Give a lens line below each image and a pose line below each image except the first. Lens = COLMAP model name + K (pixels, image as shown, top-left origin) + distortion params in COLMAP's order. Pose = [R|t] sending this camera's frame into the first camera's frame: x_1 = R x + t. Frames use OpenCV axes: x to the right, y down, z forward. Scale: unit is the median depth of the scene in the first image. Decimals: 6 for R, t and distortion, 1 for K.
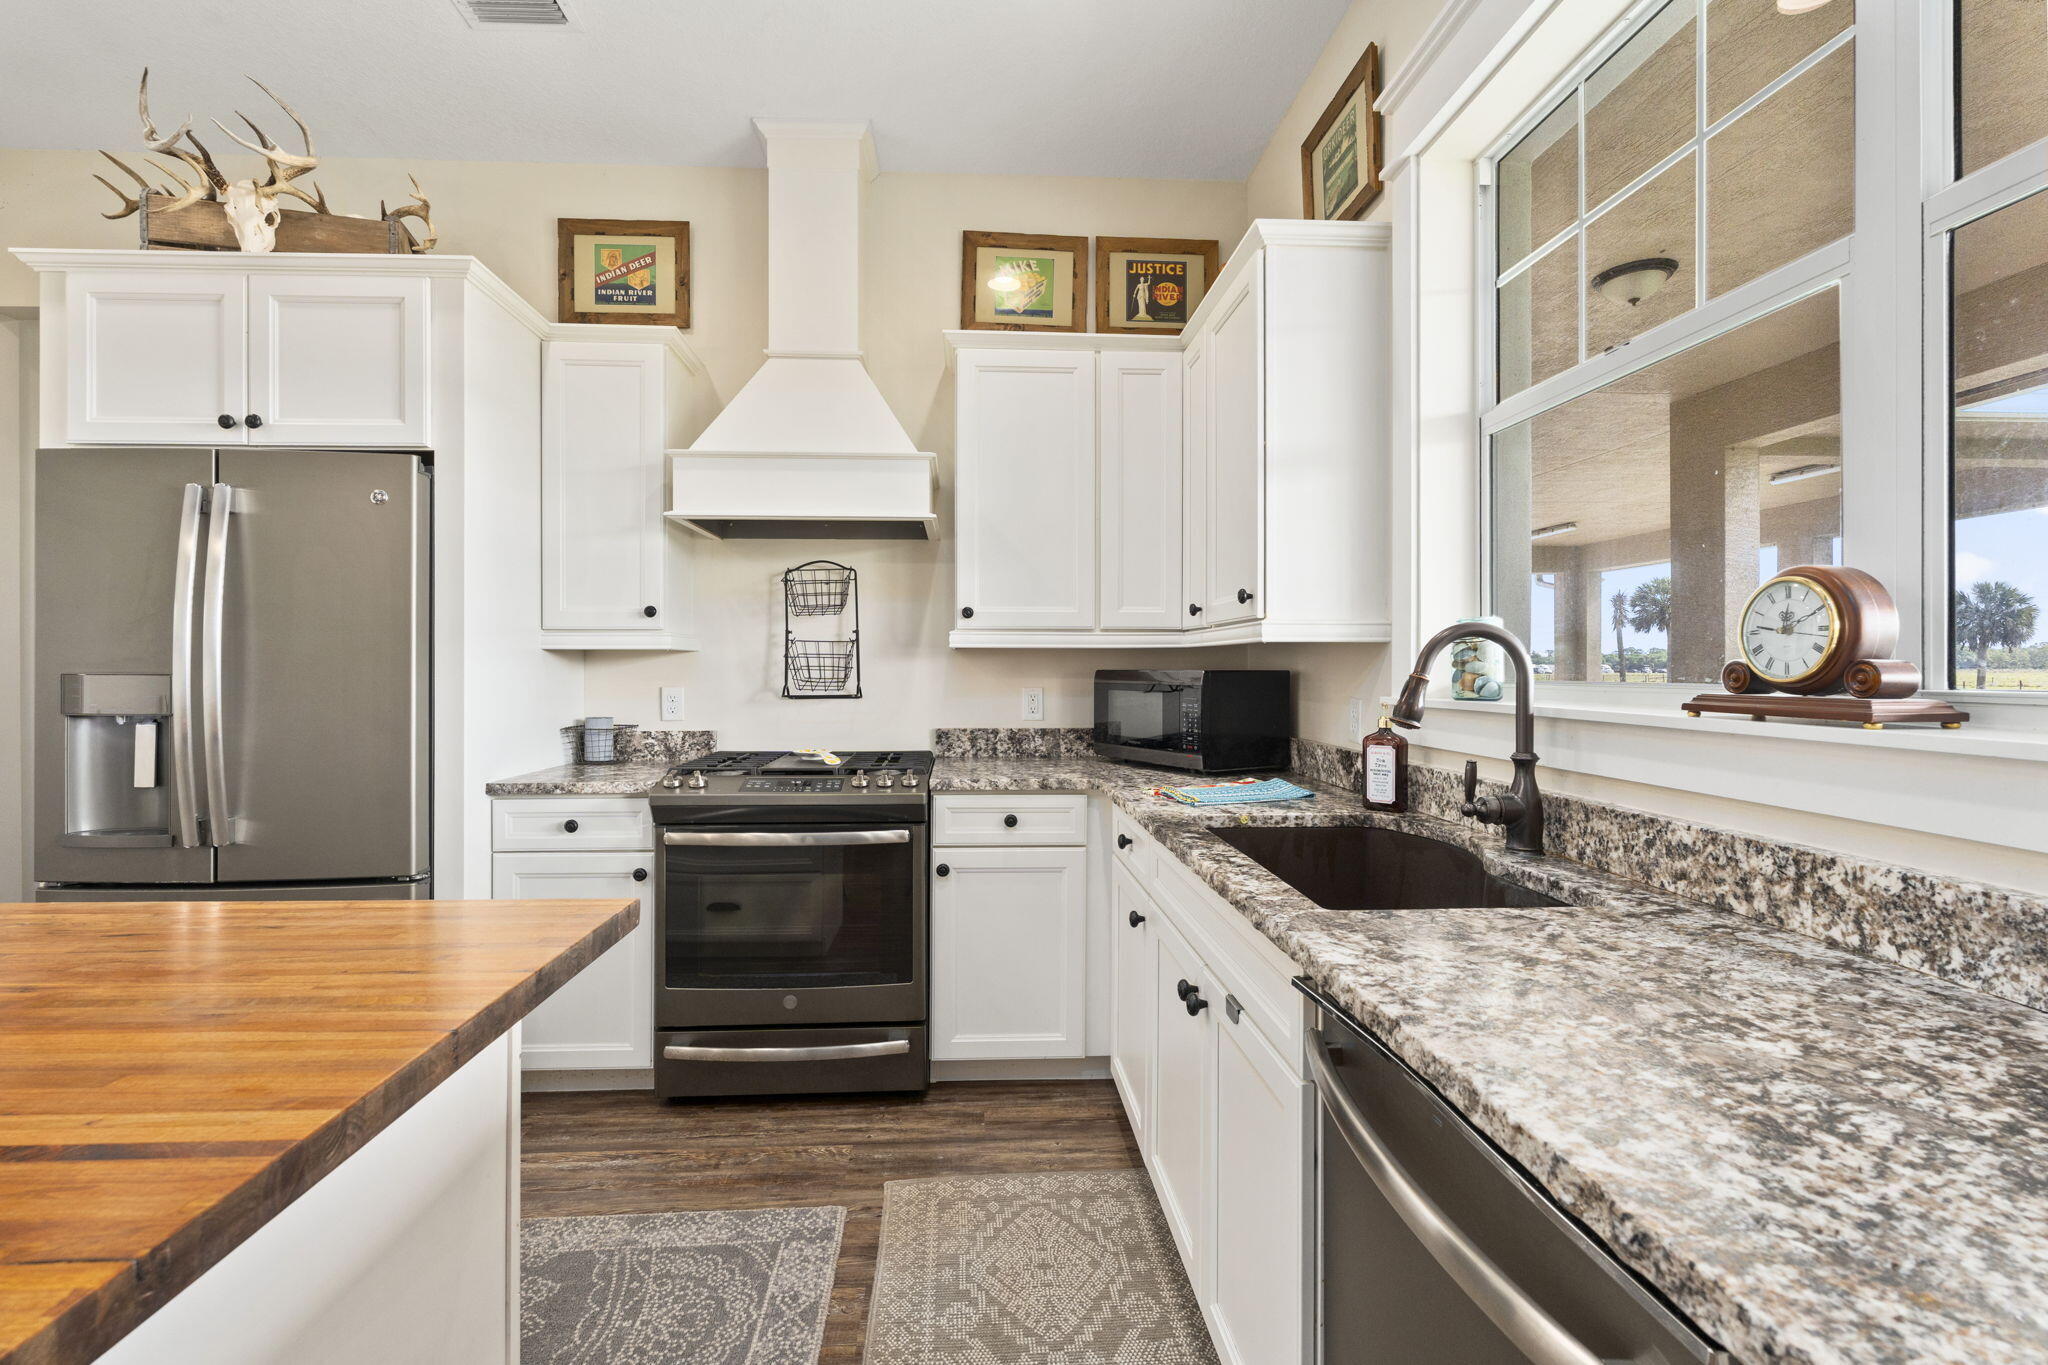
lens RADIAL K [[894.9, 0, 1016.6], [0, 894.9, 674.0], [0, 0, 1]] dist [-0.005258, 0.000033]
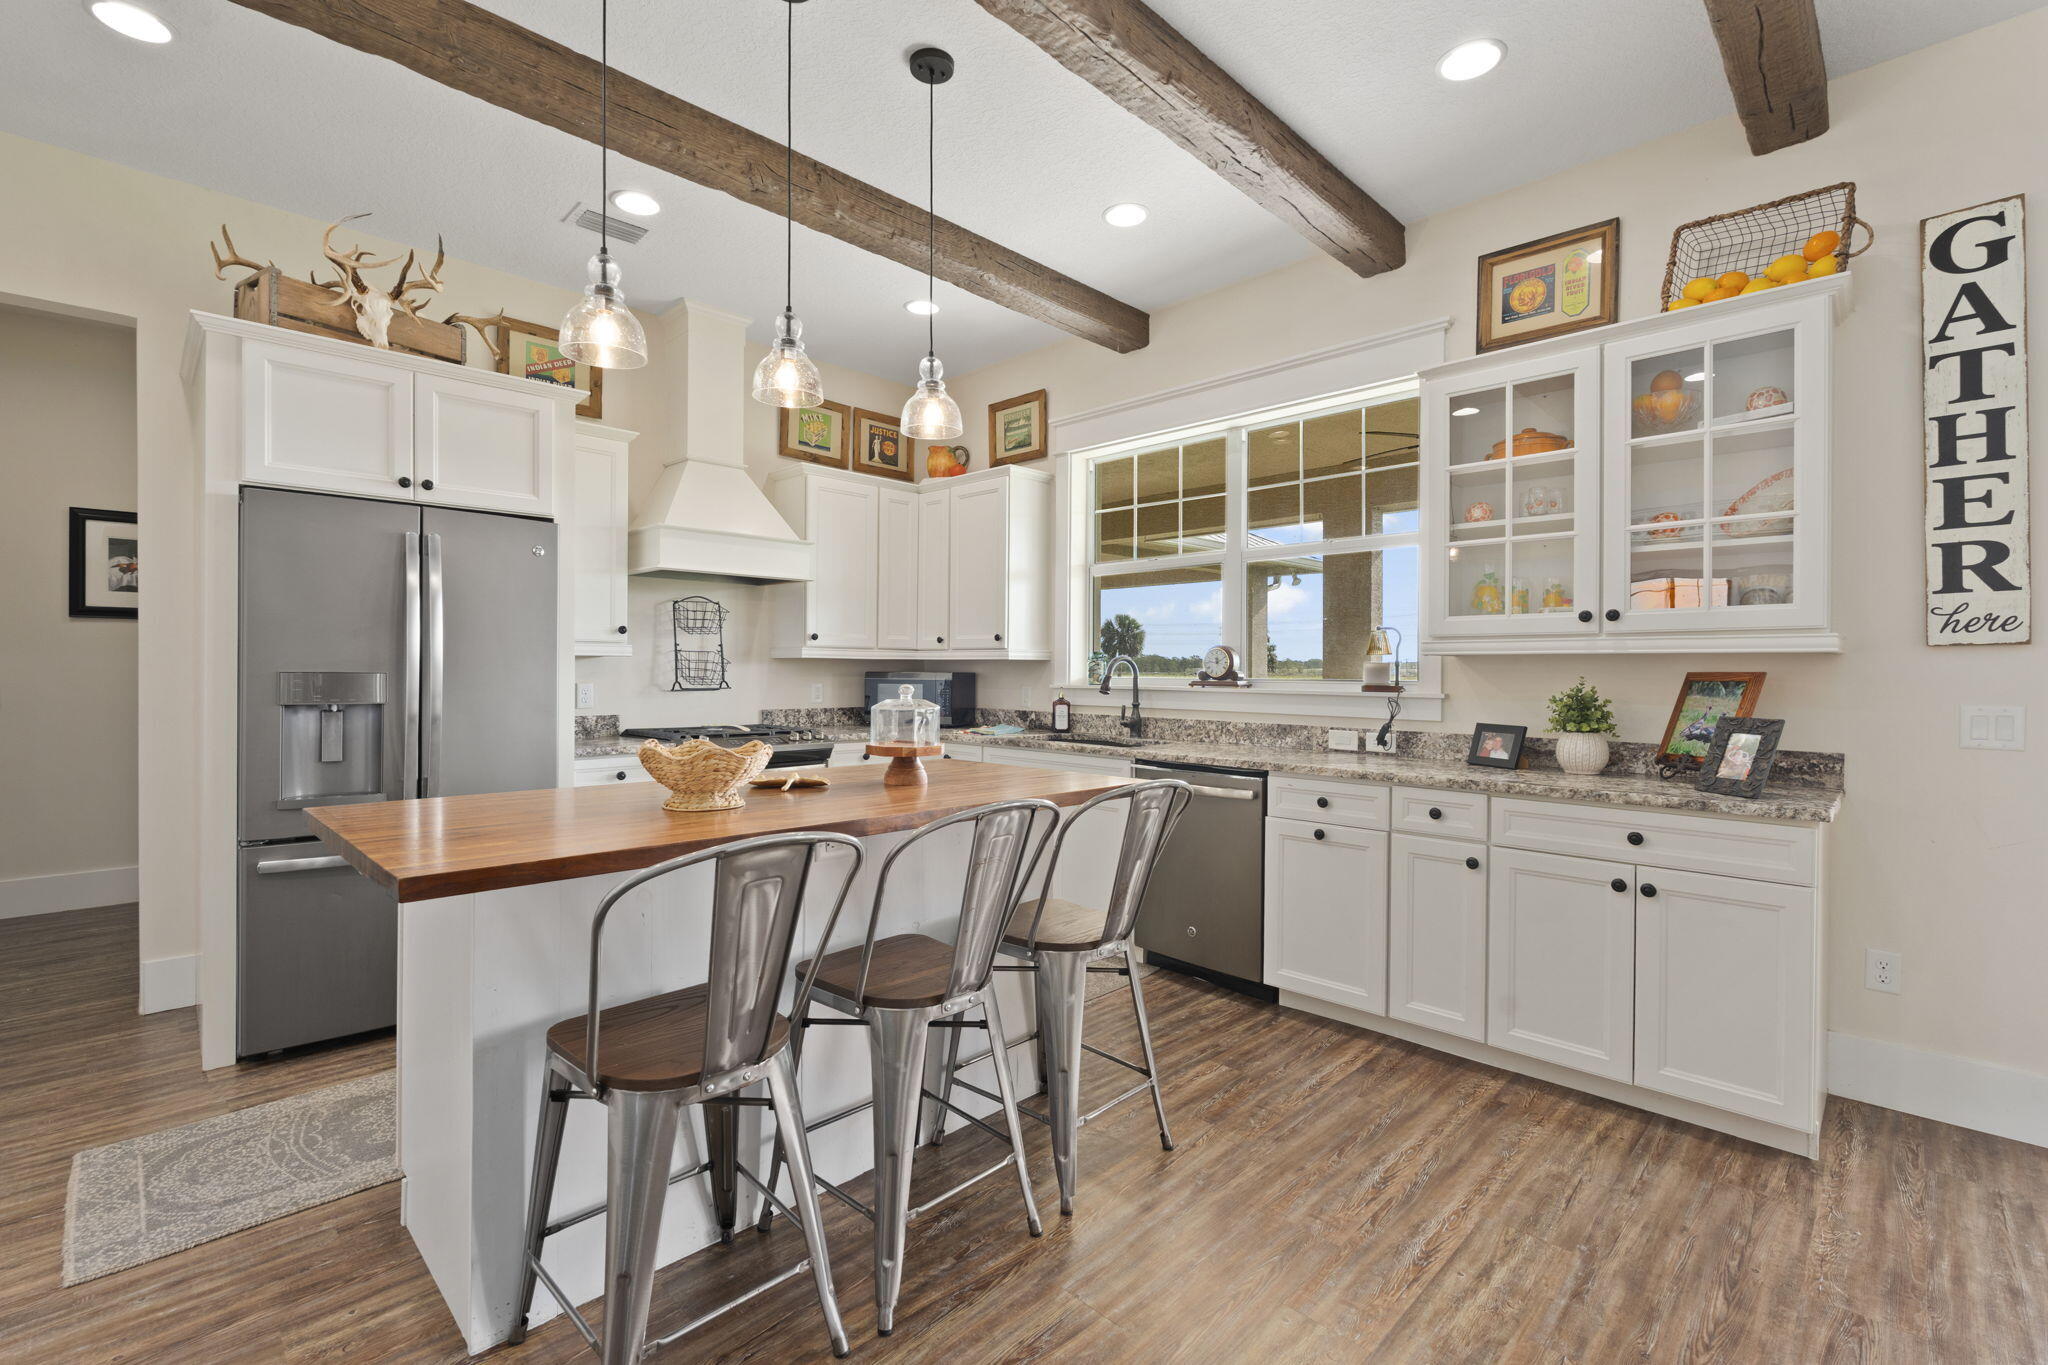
lens RADIAL K [[894.9, 0, 1016.6], [0, 894.9, 674.0], [0, 0, 1]] dist [-0.005258, 0.000033]
pose [[0.749362, 0.001579, 0.662159, -0.827470], [-0.001889, 0.999998, -0.000246, 0.000004], [-0.662158, -0.001066, 0.749363, -0.456496]]
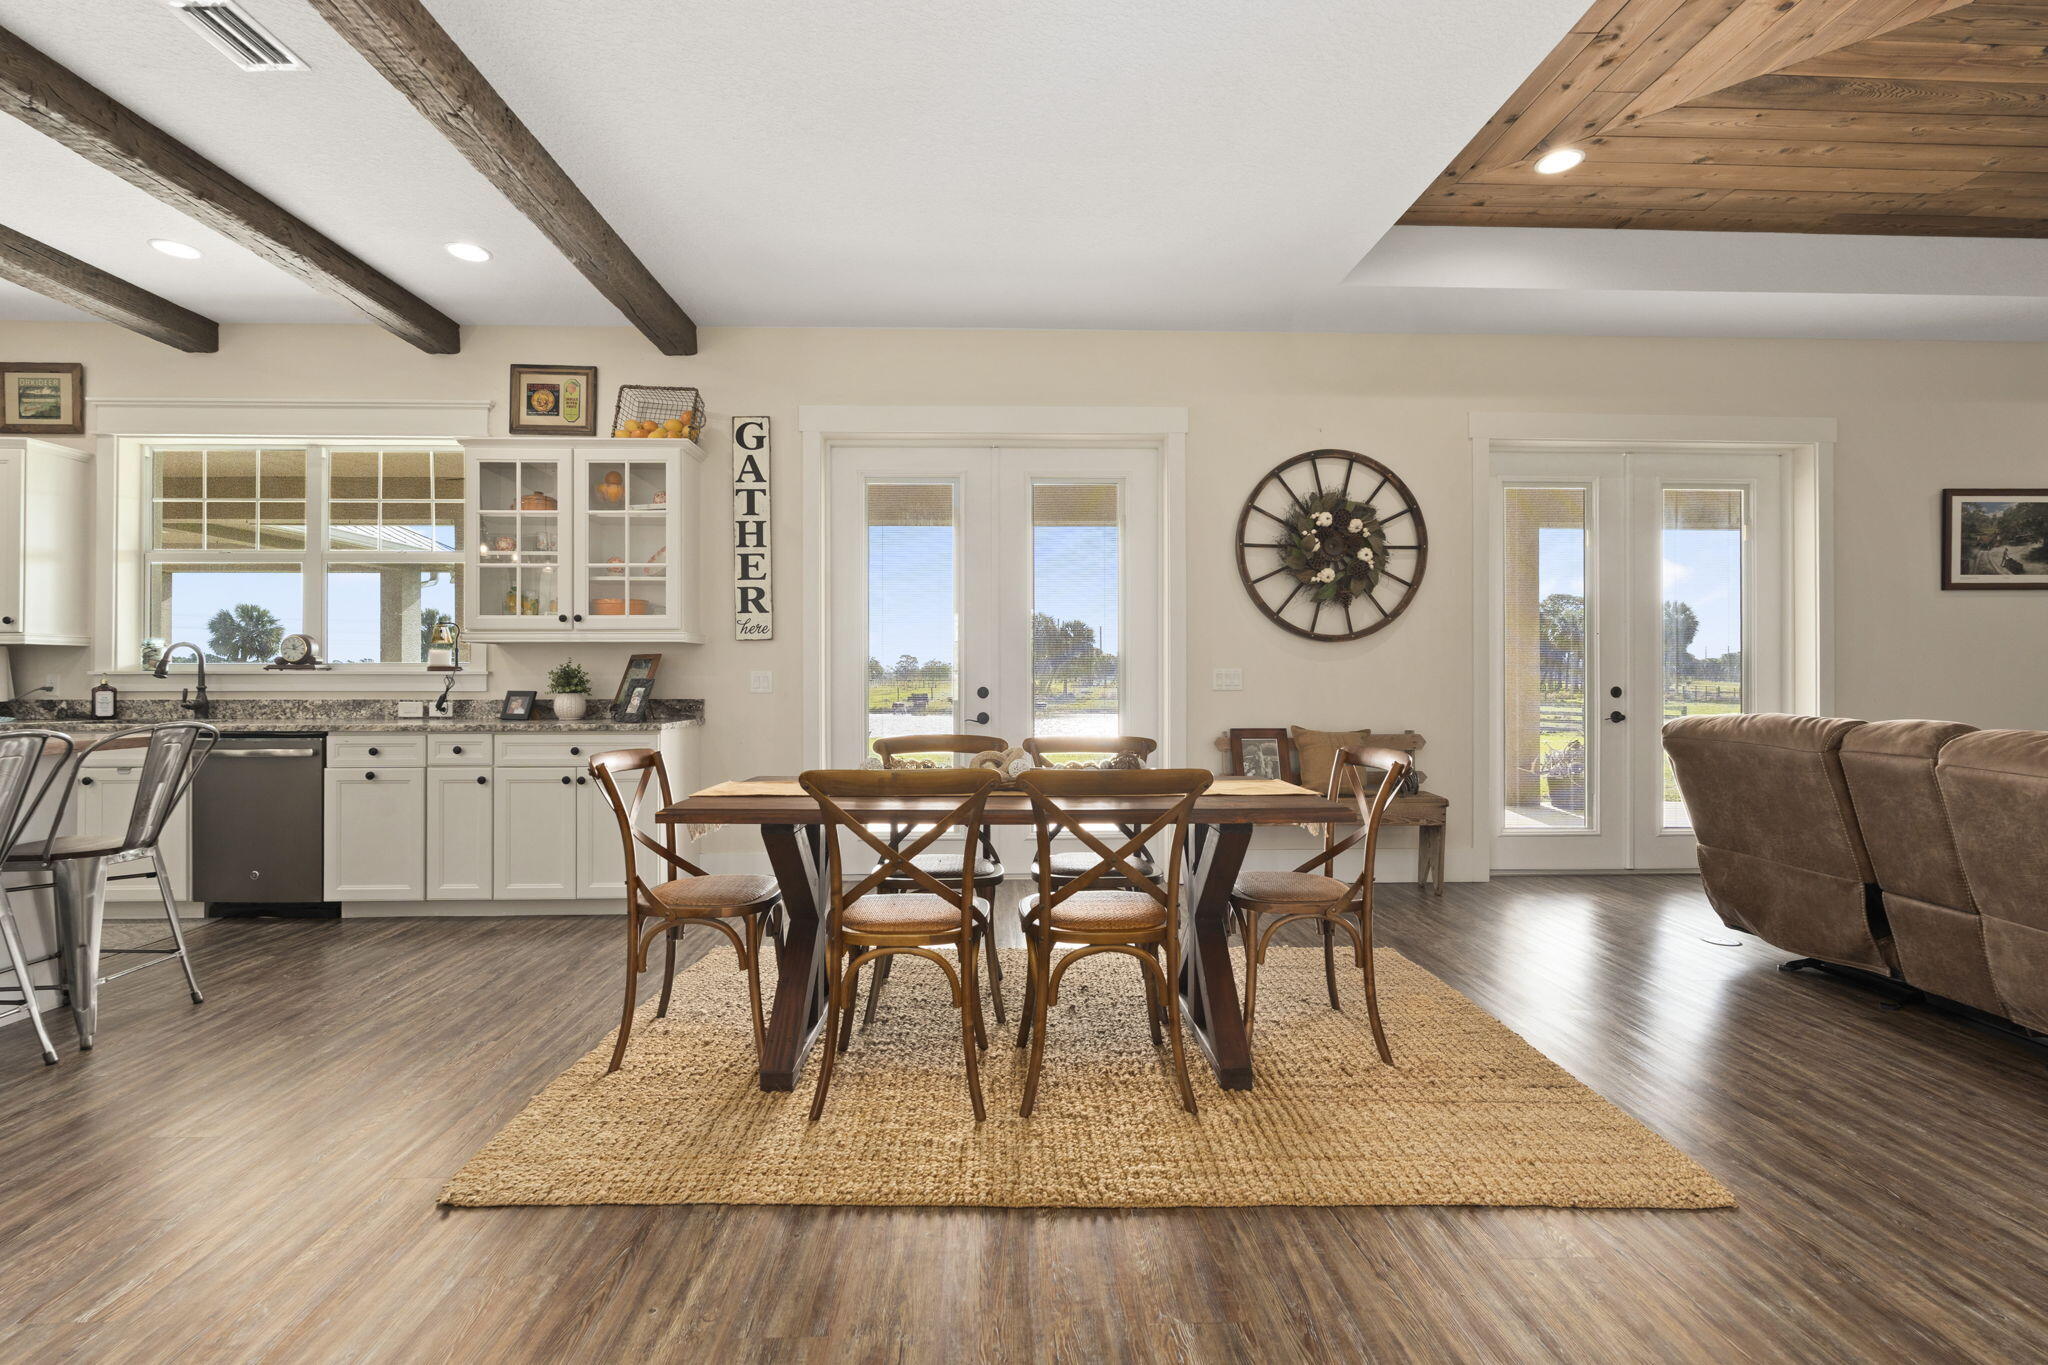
lens RADIAL K [[914.5, 0, 1029.0], [0, 914.5, 671.4], [0, 0, 1]] dist [-0.002236, -0.000162]
pose [[0.026690, 0.007112, 0.999618, -1.258539], [0.008292, 0.999939, -0.007335, 0.044118], [-0.999609, 0.008485, 0.026630, -0.967626]]
